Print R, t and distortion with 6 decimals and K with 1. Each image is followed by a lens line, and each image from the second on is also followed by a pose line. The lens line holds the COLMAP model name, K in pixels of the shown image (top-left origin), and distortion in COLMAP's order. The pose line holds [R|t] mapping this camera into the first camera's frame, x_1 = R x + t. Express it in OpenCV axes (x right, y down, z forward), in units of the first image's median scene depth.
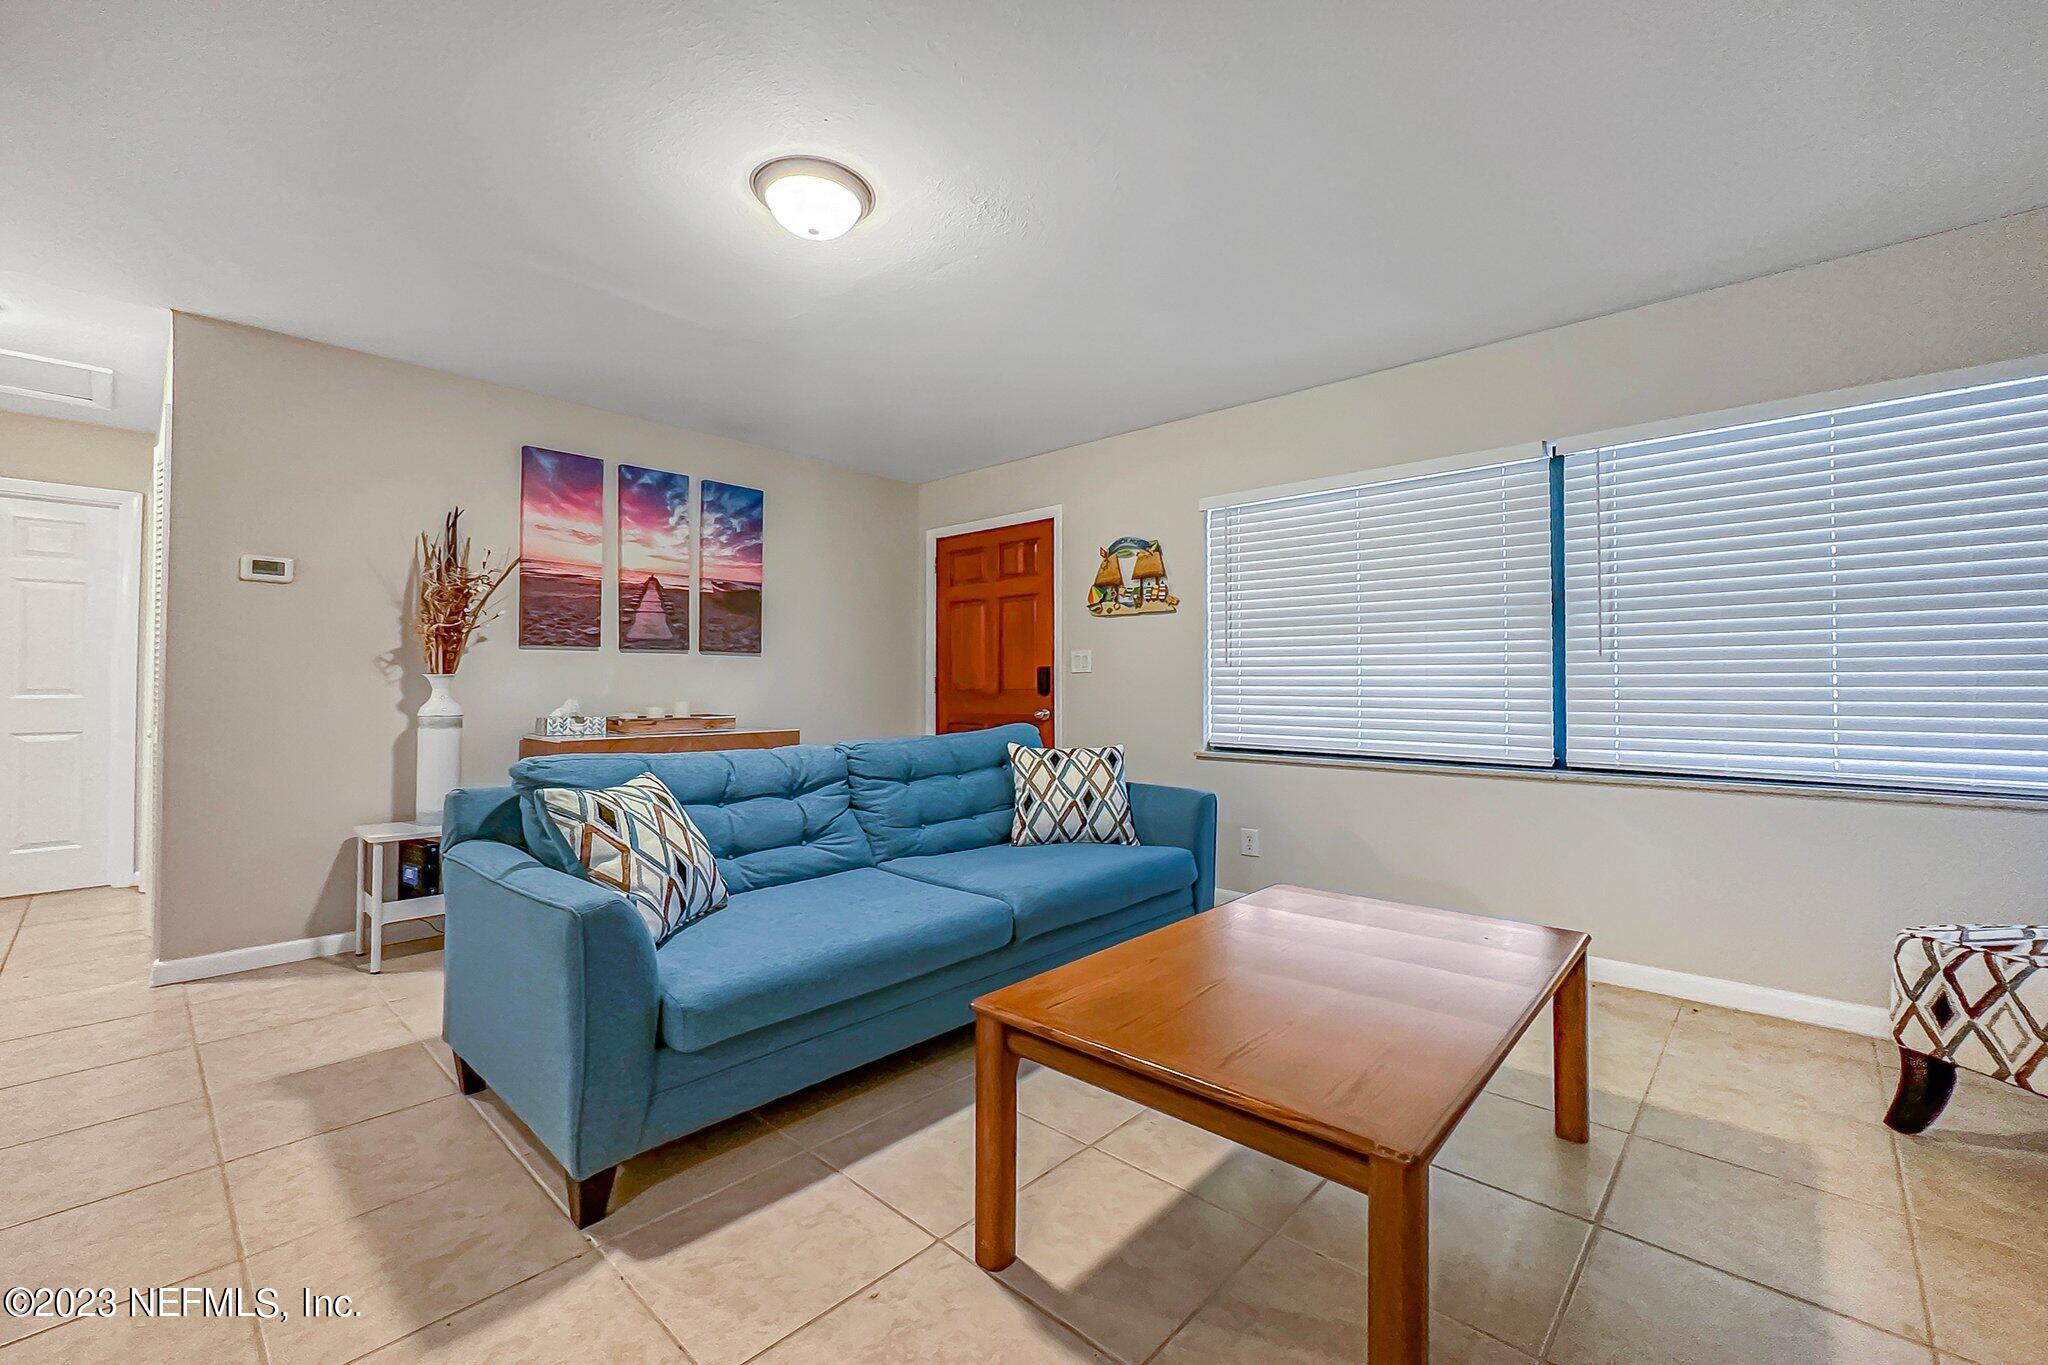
lens RADIAL K [[848.4, 0, 1036.9], [0, 848.4, 674.3], [0, 0, 1]] dist [-0.001893, 0.000432]
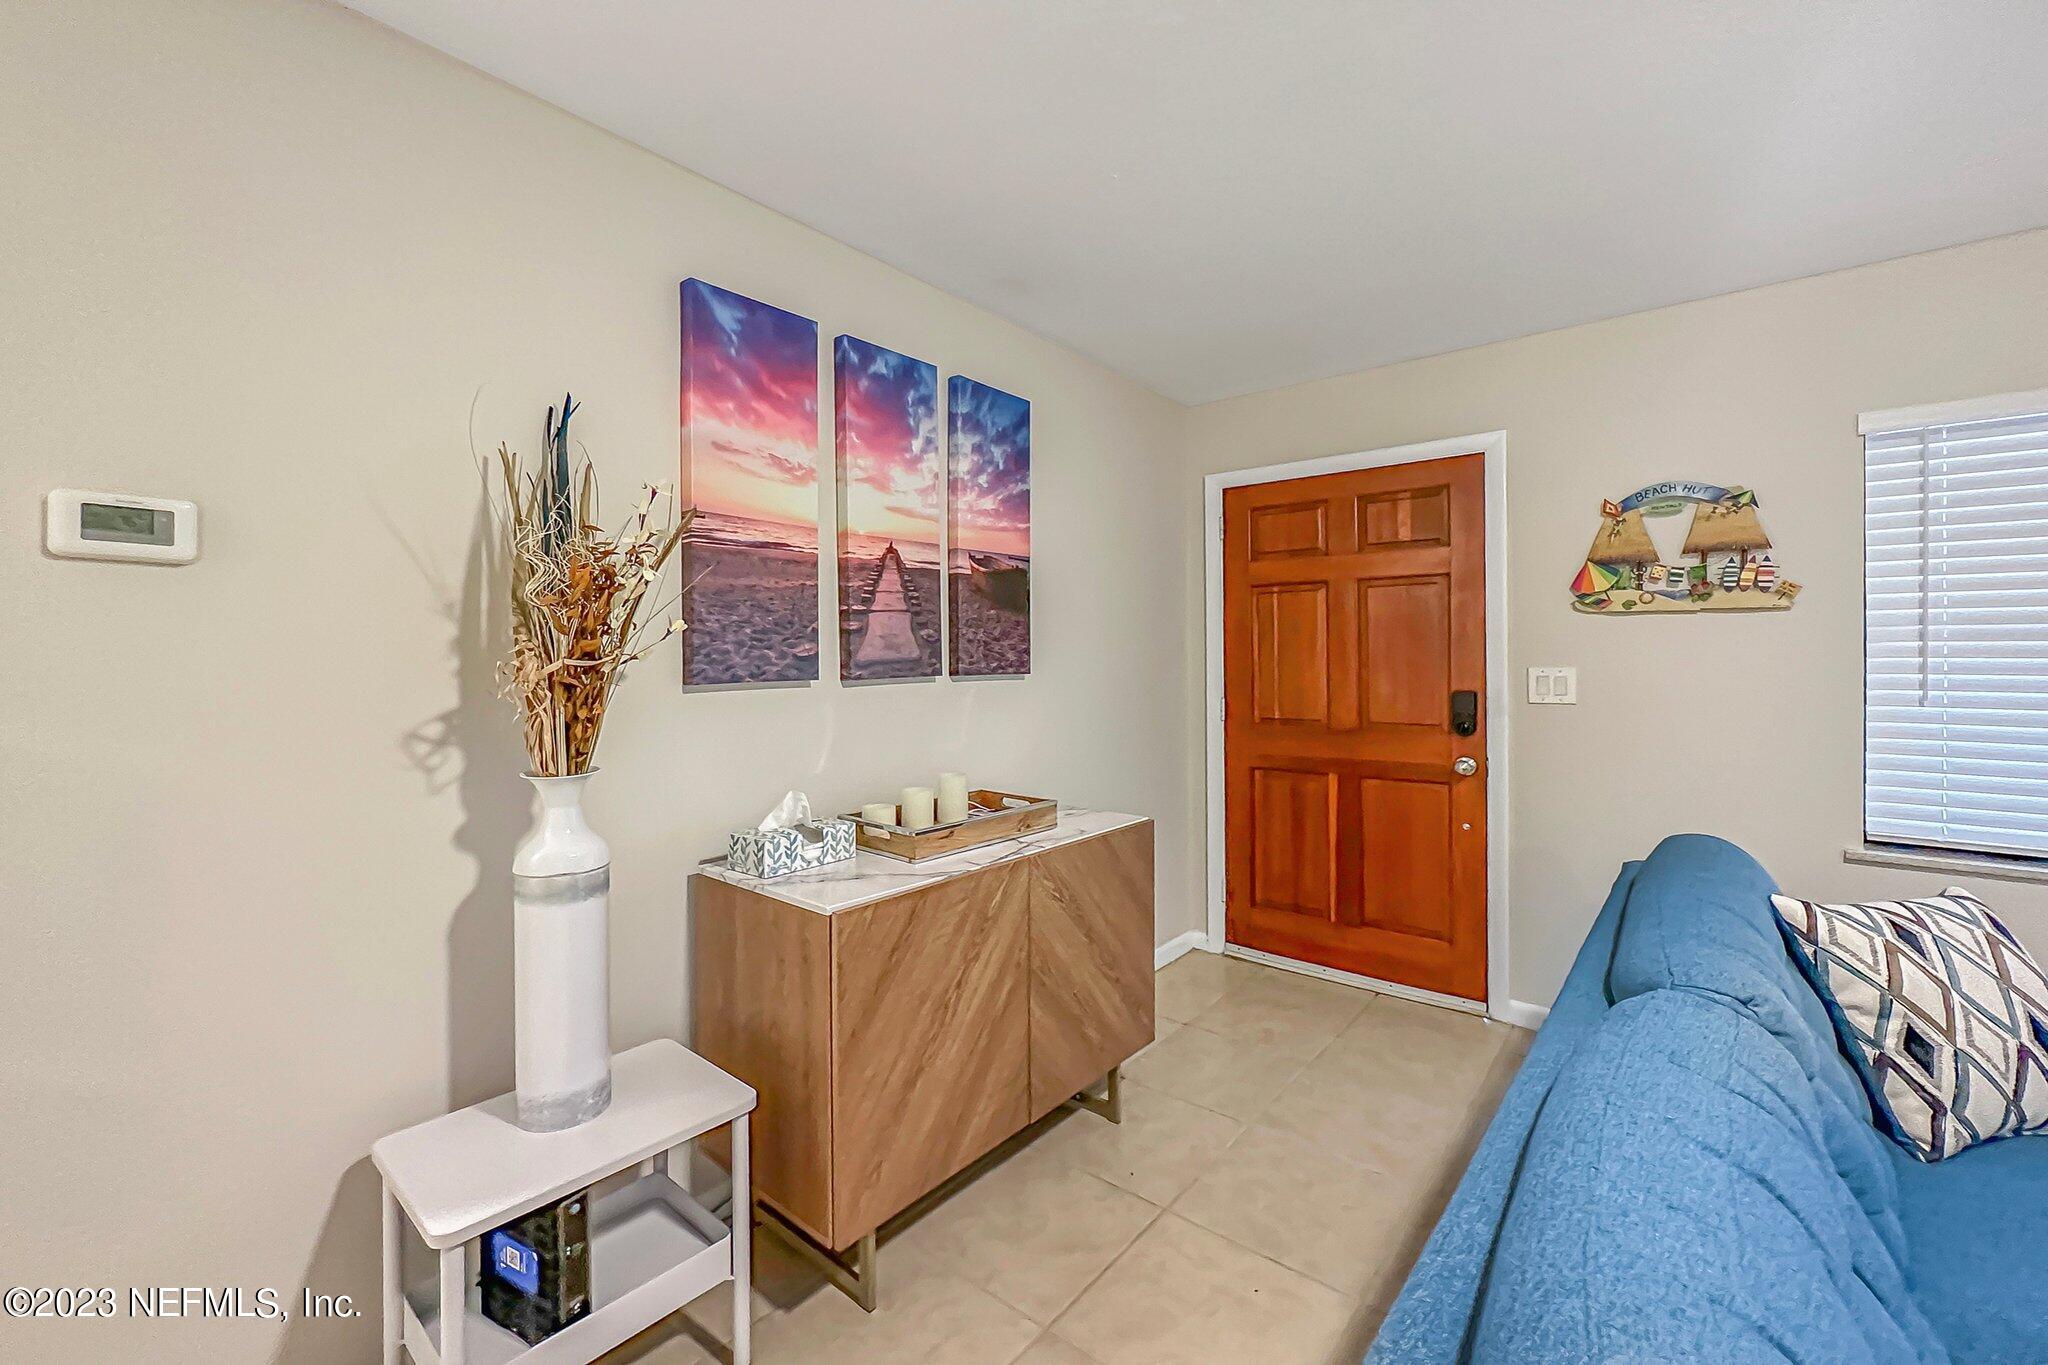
lens RADIAL K [[856.0, 0, 1050.9], [0, 856.0, 665.2], [0, 0, 1]] dist [-0.003708, 0.000019]
pose [[0.998177, -0.005270, 0.060122, -0.387062], [0.003601, 0.999606, 0.027836, -0.053714], [-0.060245, -0.027569, 0.997803, 0.443259]]
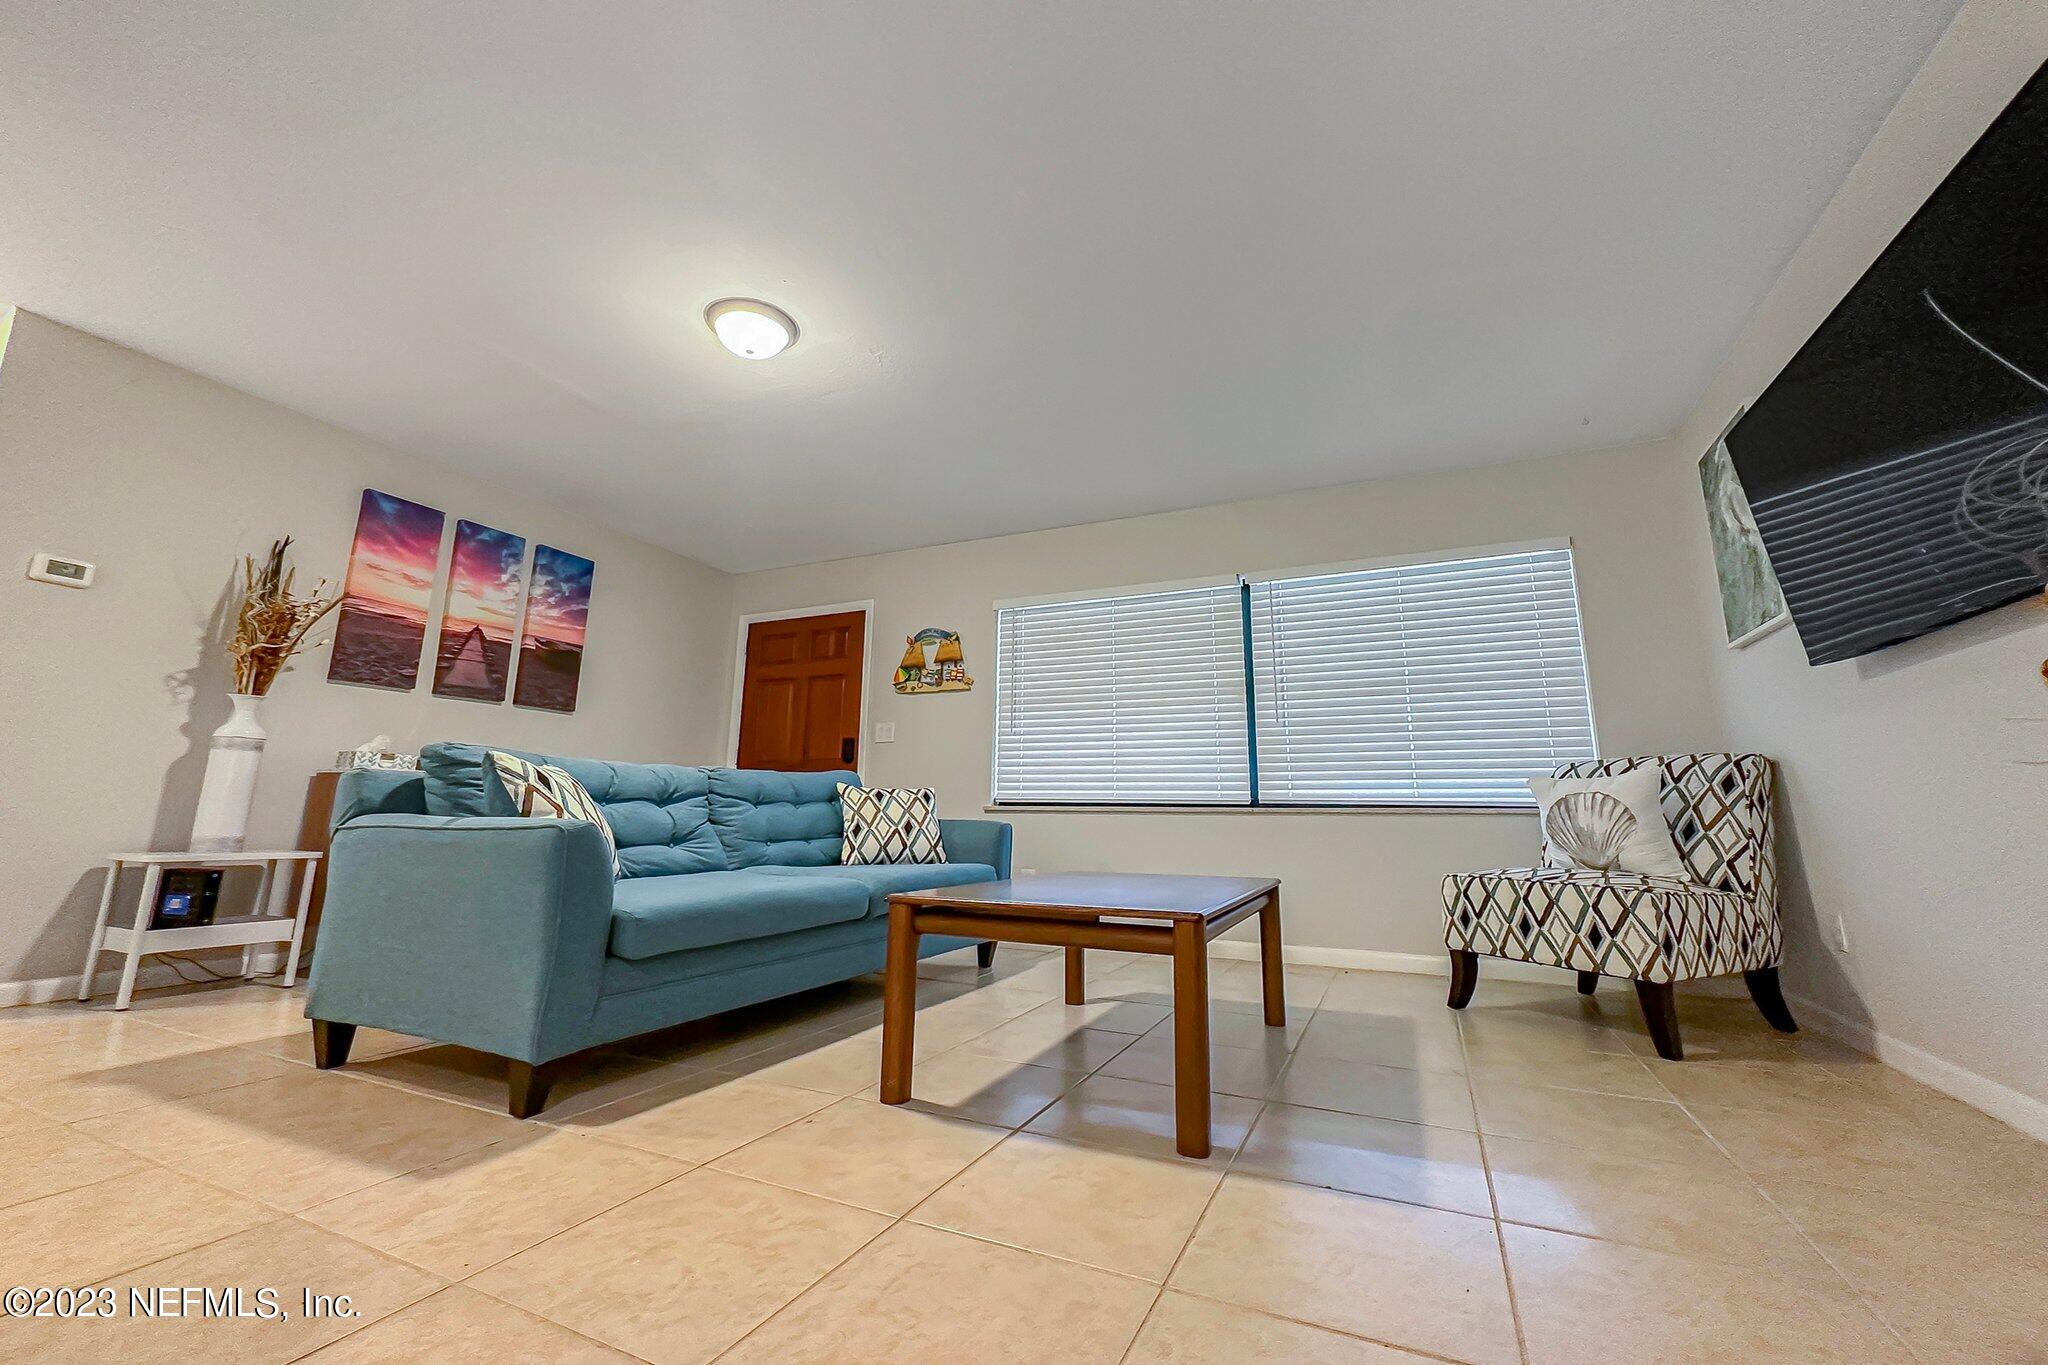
lens RADIAL K [[812.9, 0, 1030.0], [0, 812.9, 652.0], [0, 0, 1]] dist [0.000975, 0.000010]
pose [[0.954895, 0.071773, 0.288140, -0.094575], [-0.017741, 0.982406, -0.185914, 0.087818], [-0.296414, 0.172417, 0.939367, -0.126944]]
